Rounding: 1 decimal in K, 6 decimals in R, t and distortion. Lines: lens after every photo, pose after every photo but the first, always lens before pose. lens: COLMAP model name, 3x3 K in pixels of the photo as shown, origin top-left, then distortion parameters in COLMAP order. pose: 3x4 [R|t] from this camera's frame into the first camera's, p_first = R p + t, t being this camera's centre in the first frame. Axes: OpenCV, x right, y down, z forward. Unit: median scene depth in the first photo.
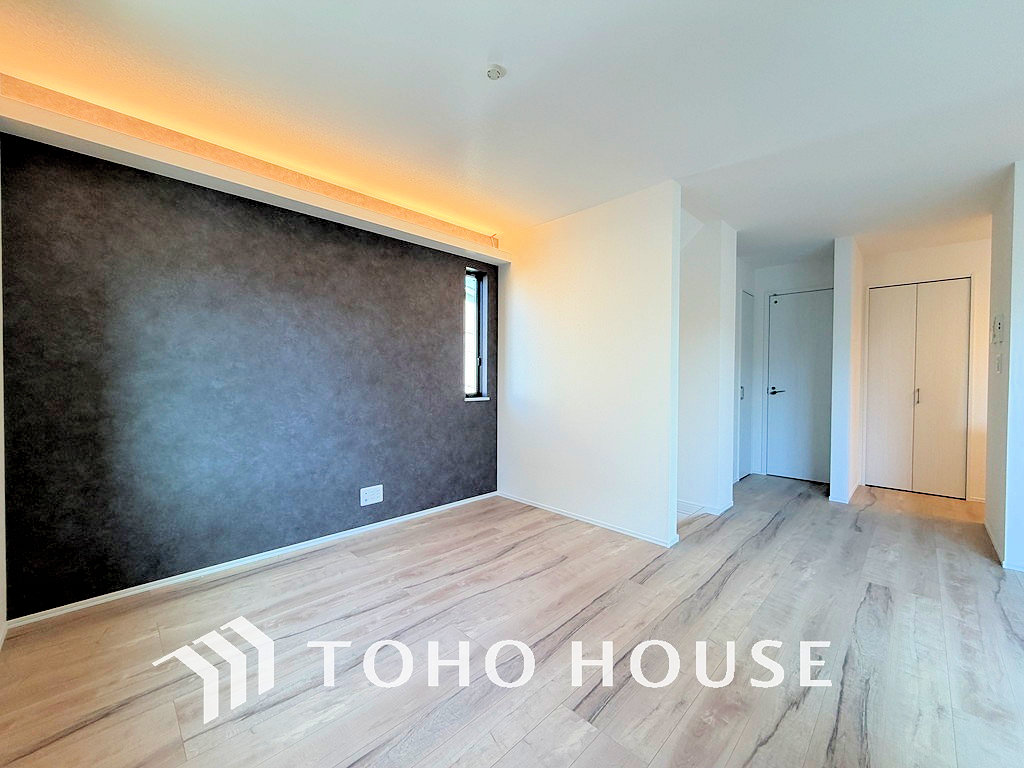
lens RADIAL K [[407.2, 0, 508.4], [0, 407.2, 383.9], [0, 0, 1]] dist [0.001617, -0.000054]
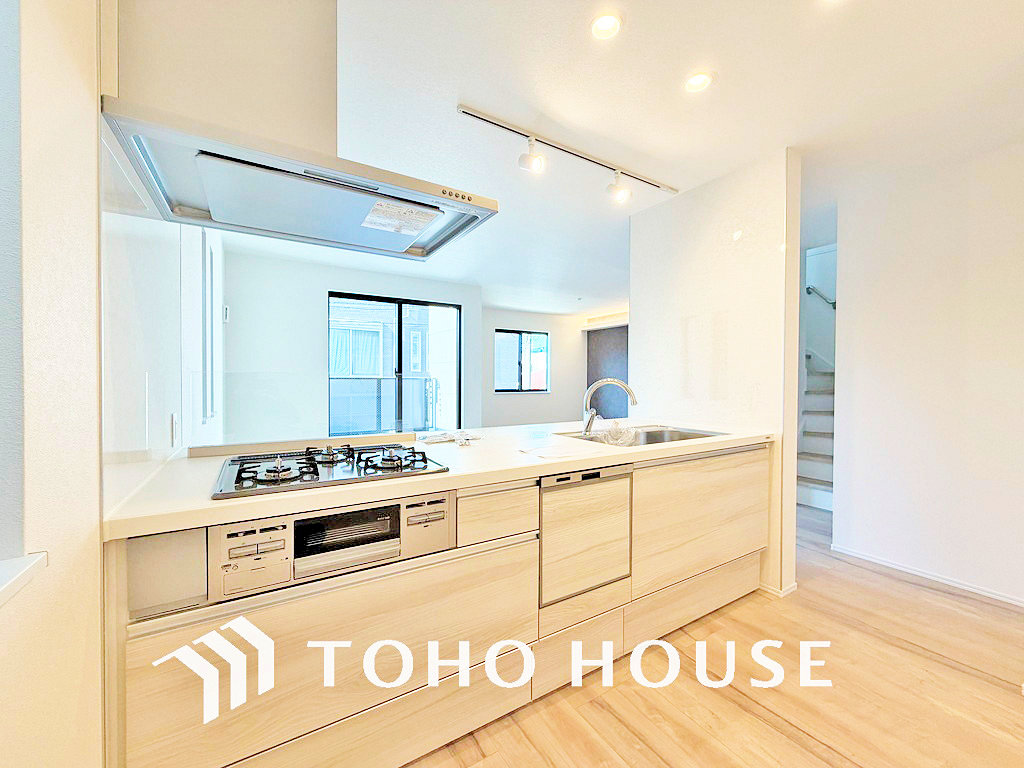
lens RADIAL K [[407.2, 0, 511.7], [0, 407.2, 385.7], [0, 0, 1]] dist [0.001617, -0.000054]
pose [[-0.219306, 0.014191, -0.975553, 2.287086], [-0.014847, 0.999730, 0.017880, -0.031965], [0.975543, 0.018405, -0.219036, 0.758329]]
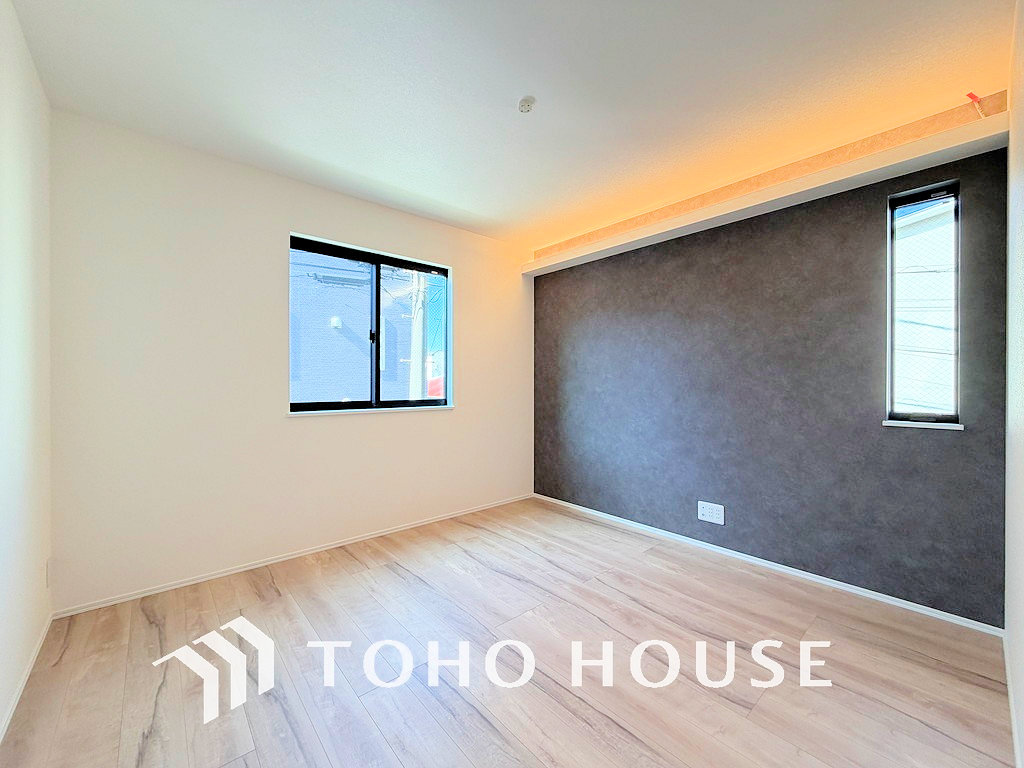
lens RADIAL K [[407.2, 0, 509.5], [0, 407.2, 385.8], [0, 0, 1]] dist [0.001617, -0.000054]
pose [[-0.061557, 0.002171, -0.998101, 0.658099], [-0.015306, 0.999878, 0.003119, -0.009683], [0.997986, 0.015469, -0.061516, 0.642770]]
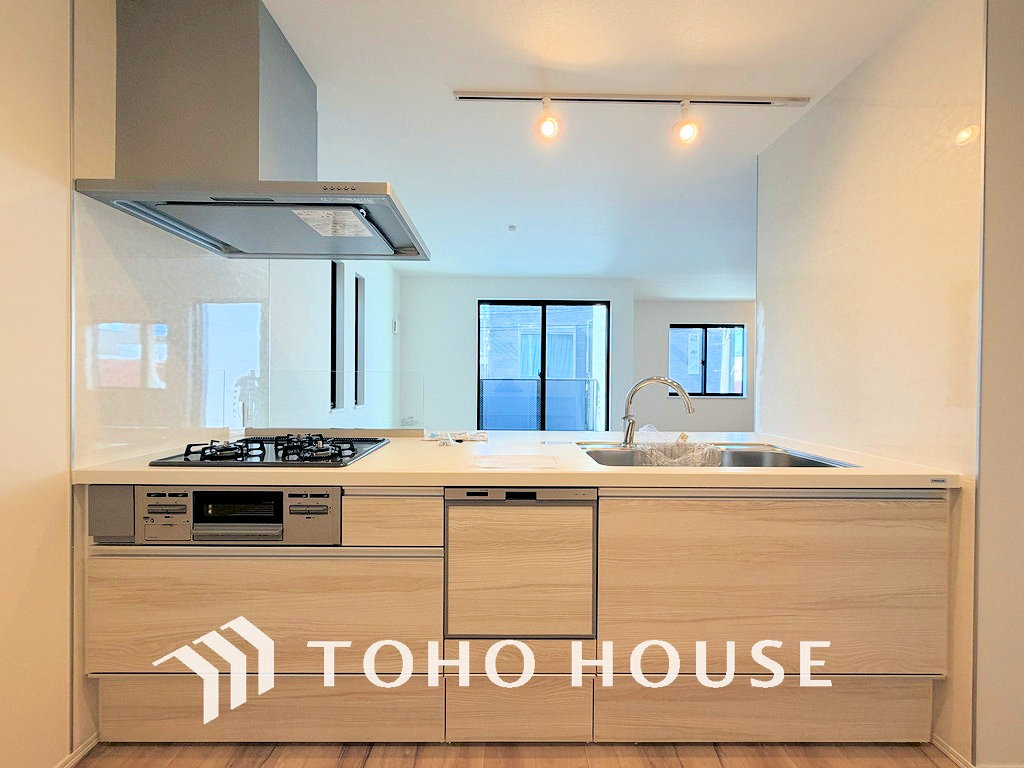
lens RADIAL K [[407.2, 0, 512.4], [0, 407.2, 385.4], [0, 0, 1]] dist [0.001617, -0.000054]
pose [[-0.692832, 0.002663, -0.721094, 2.048210], [-0.015915, 0.999693, 0.018983, -0.029432], [0.720923, 0.024629, -0.692578, 1.046262]]
